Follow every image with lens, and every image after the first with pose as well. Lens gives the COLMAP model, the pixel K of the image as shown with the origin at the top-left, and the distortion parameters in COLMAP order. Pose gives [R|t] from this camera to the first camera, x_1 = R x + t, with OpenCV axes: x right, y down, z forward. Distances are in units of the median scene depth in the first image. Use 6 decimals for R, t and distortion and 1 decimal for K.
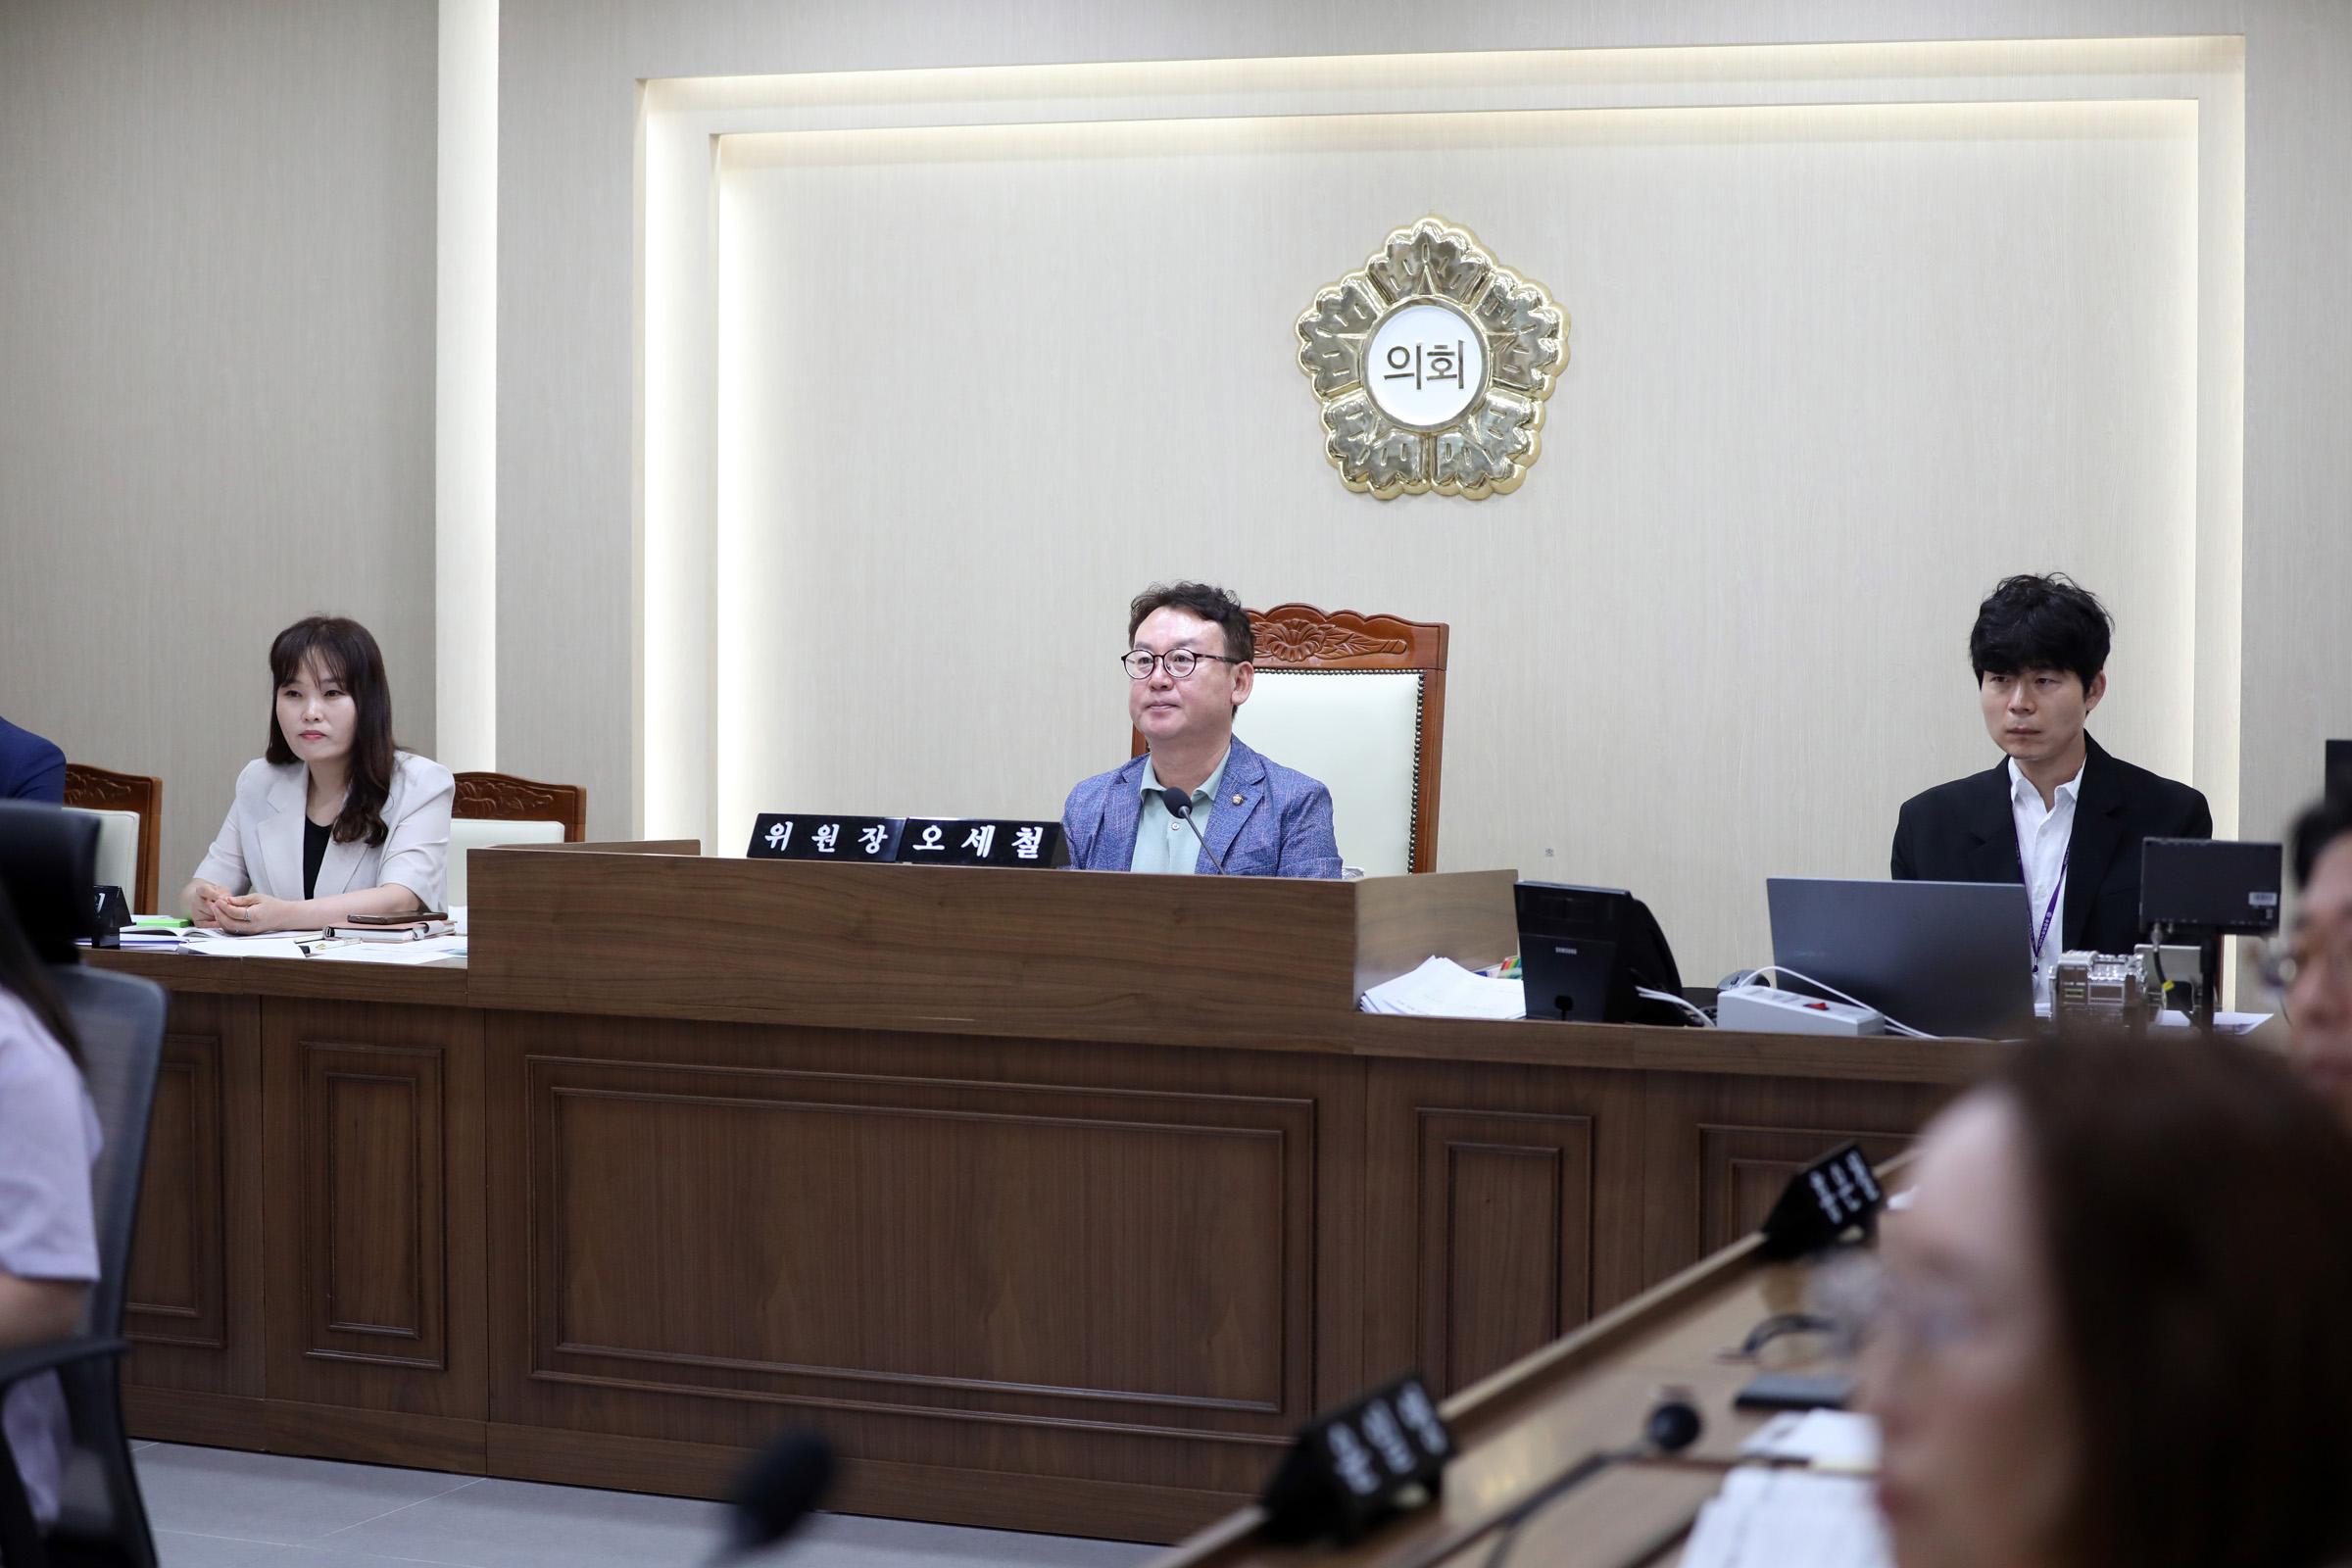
lens RADIAL K [[4743.0, 0, 1176.0], [0, 4743.0, 784.0], [0, 0, 1]] dist [-0.271176, 0.000850]
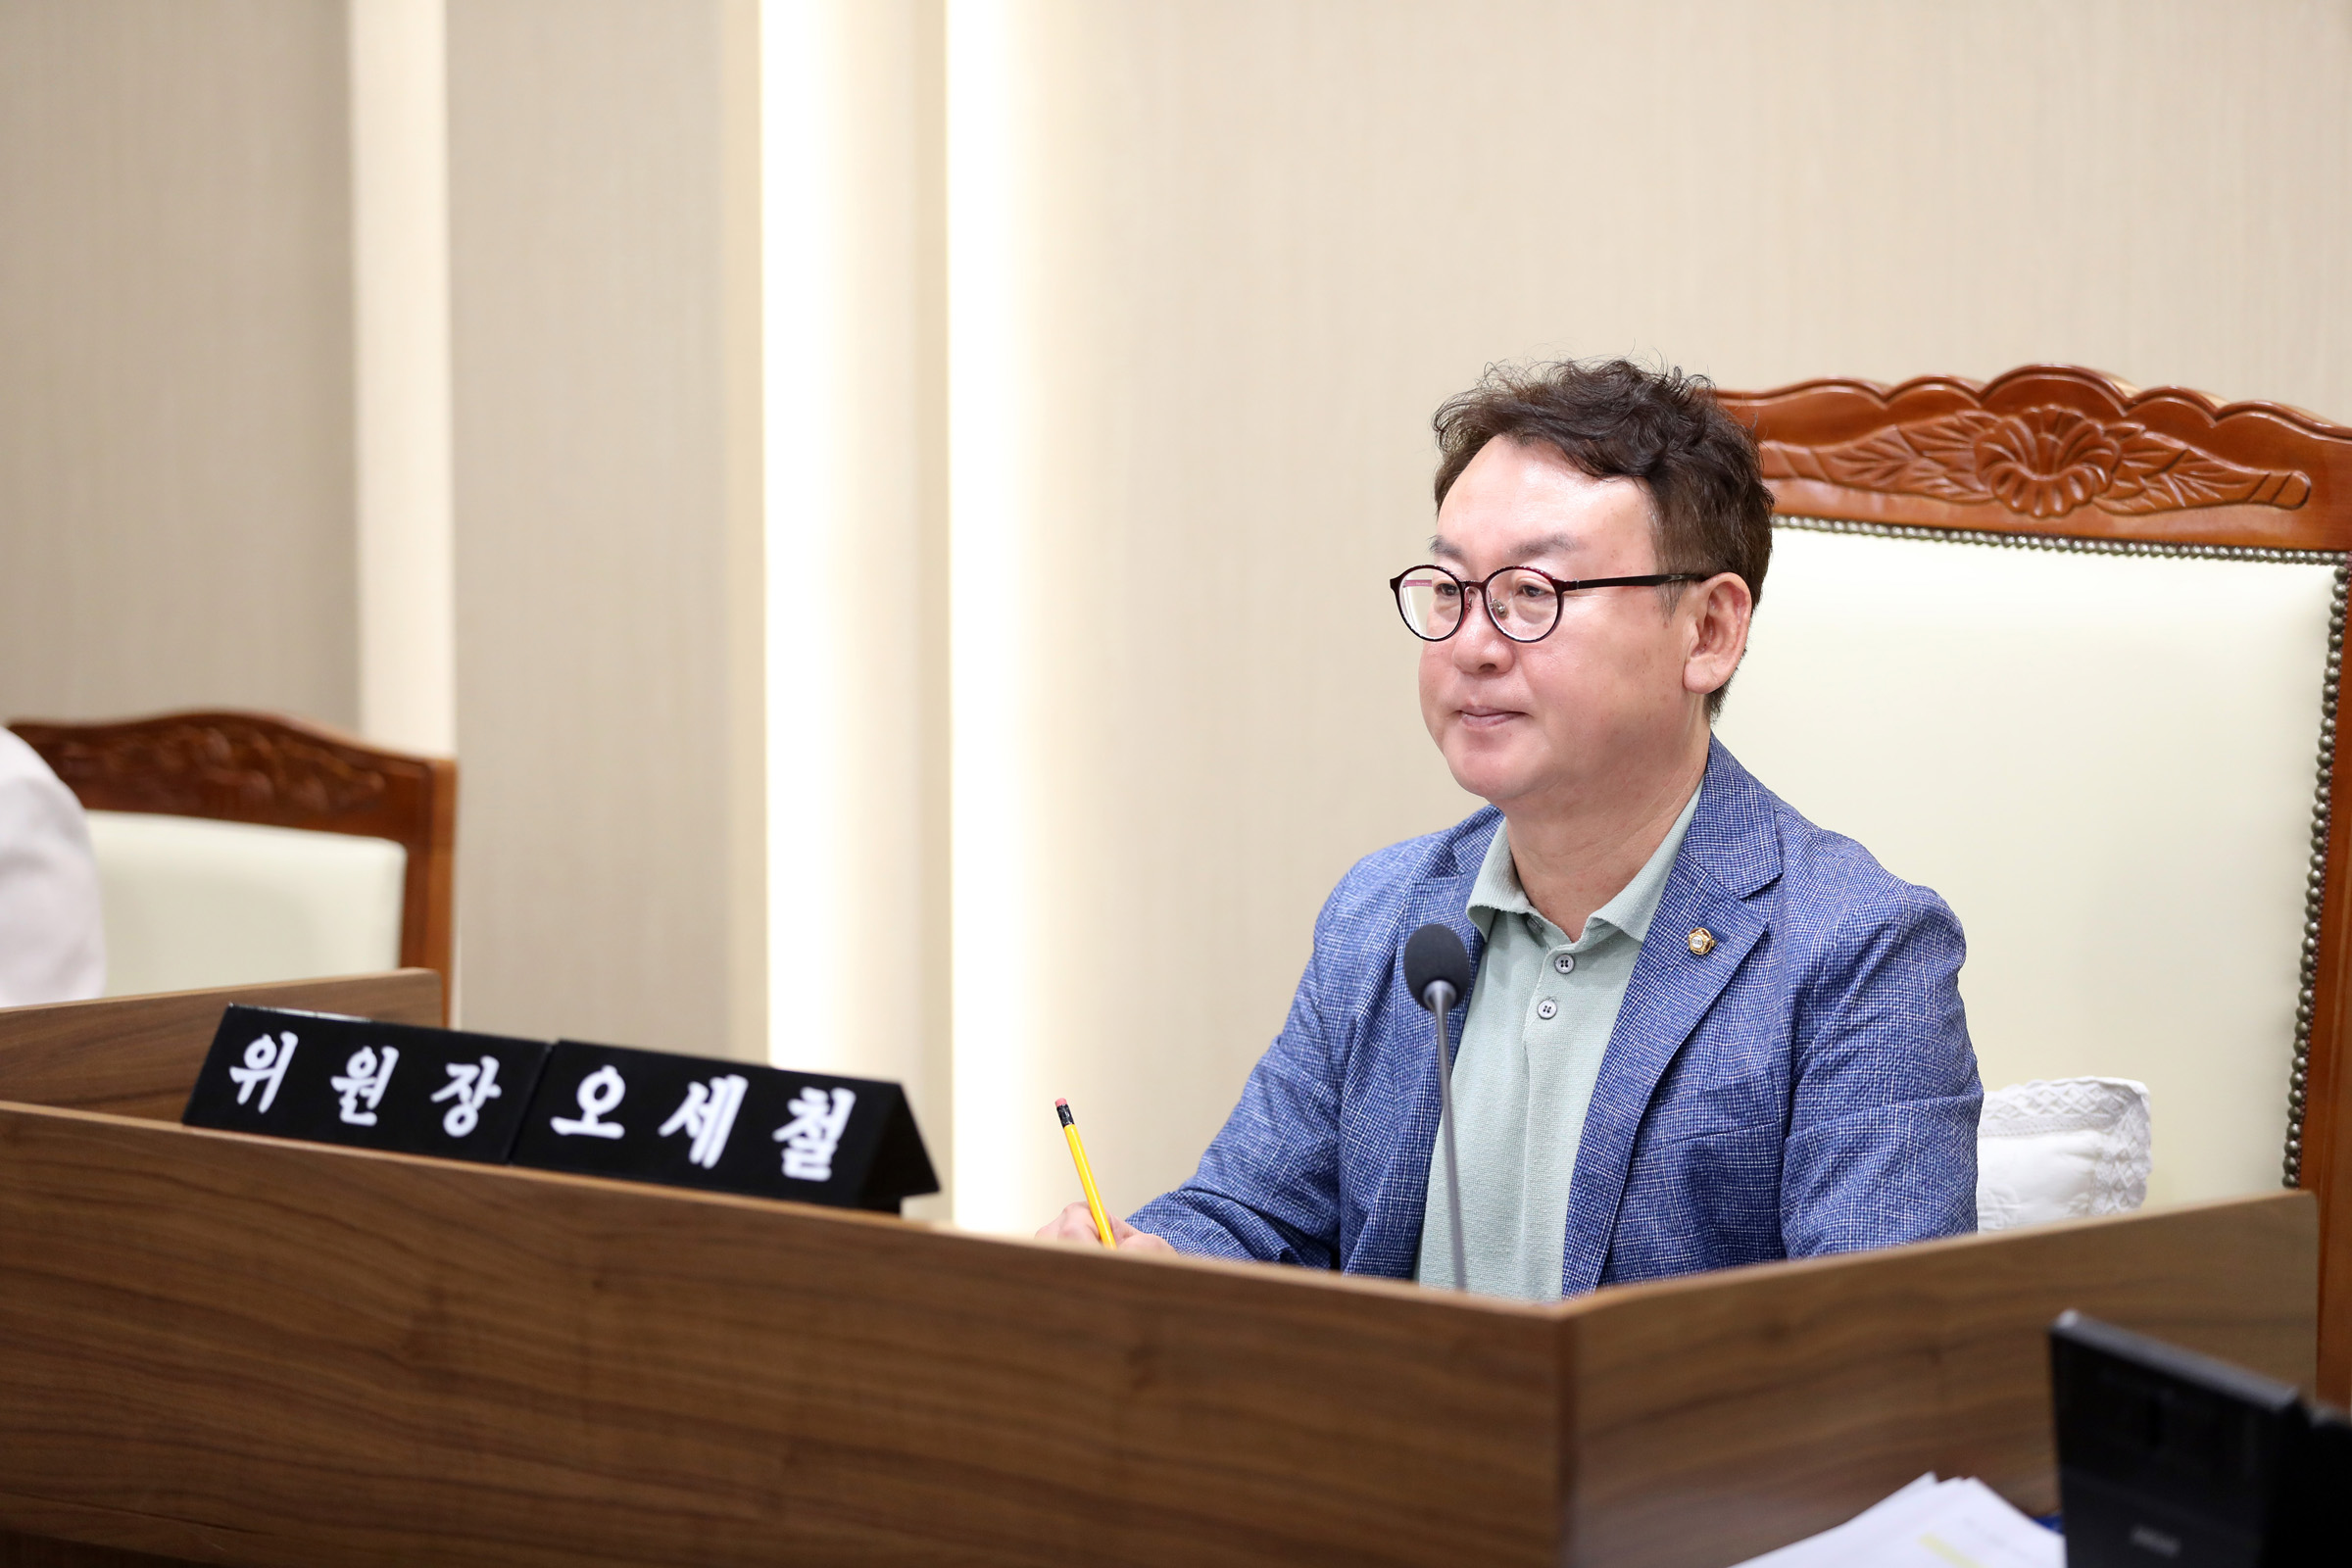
lens RADIAL K [[9090.2, 0, 1176.0], [0, 9090.2, 784.0], [0, 0, 1]] dist [-0.283653, -0.027392]
pose [[0.959735, 0.025360, -0.279760, 0.172607], [-0.009748, 0.998323, 0.057056, -0.049474], [0.280738, -0.052032, 0.958373, 0.302416]]
